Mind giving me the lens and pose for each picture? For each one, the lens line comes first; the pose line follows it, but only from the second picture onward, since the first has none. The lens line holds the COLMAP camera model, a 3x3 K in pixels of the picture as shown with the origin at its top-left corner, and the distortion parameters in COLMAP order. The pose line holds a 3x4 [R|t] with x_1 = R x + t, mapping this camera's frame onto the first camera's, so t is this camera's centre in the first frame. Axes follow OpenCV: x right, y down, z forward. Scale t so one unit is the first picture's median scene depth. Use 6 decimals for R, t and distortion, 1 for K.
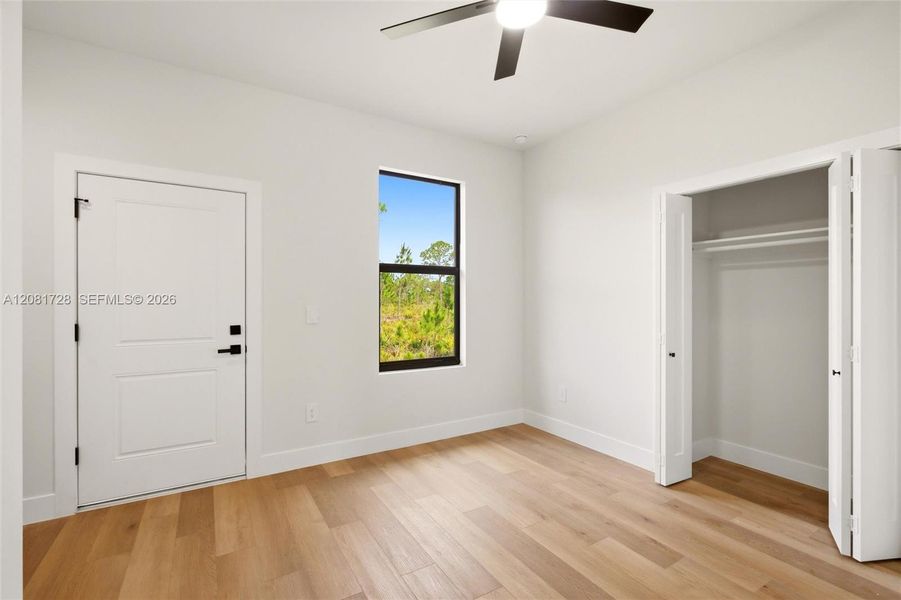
lens RADIAL K [[406.6, 0, 456.2], [0, 406.6, 296.6], [0, 0, 1]] dist [0.001717, 0.000464]
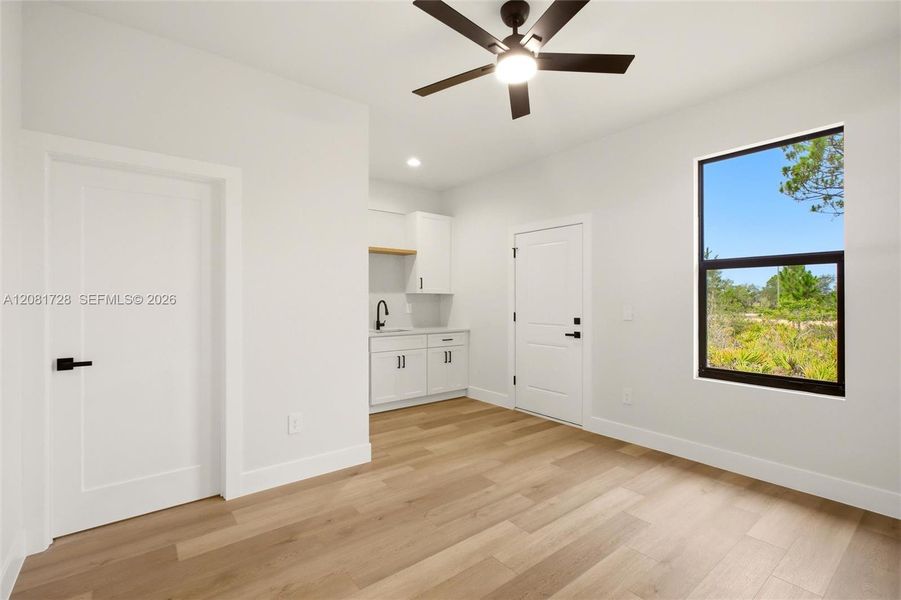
lens RADIAL K [[406.6, 0, 456.2], [0, 406.6, 296.6], [0, 0, 1]] dist [0.001717, 0.000464]
pose [[0.140711, -0.008890, -0.990011, 0.801914], [0.006586, 0.999946, -0.008043, 0.005575], [0.990029, -0.005389, 0.140762, 0.381877]]
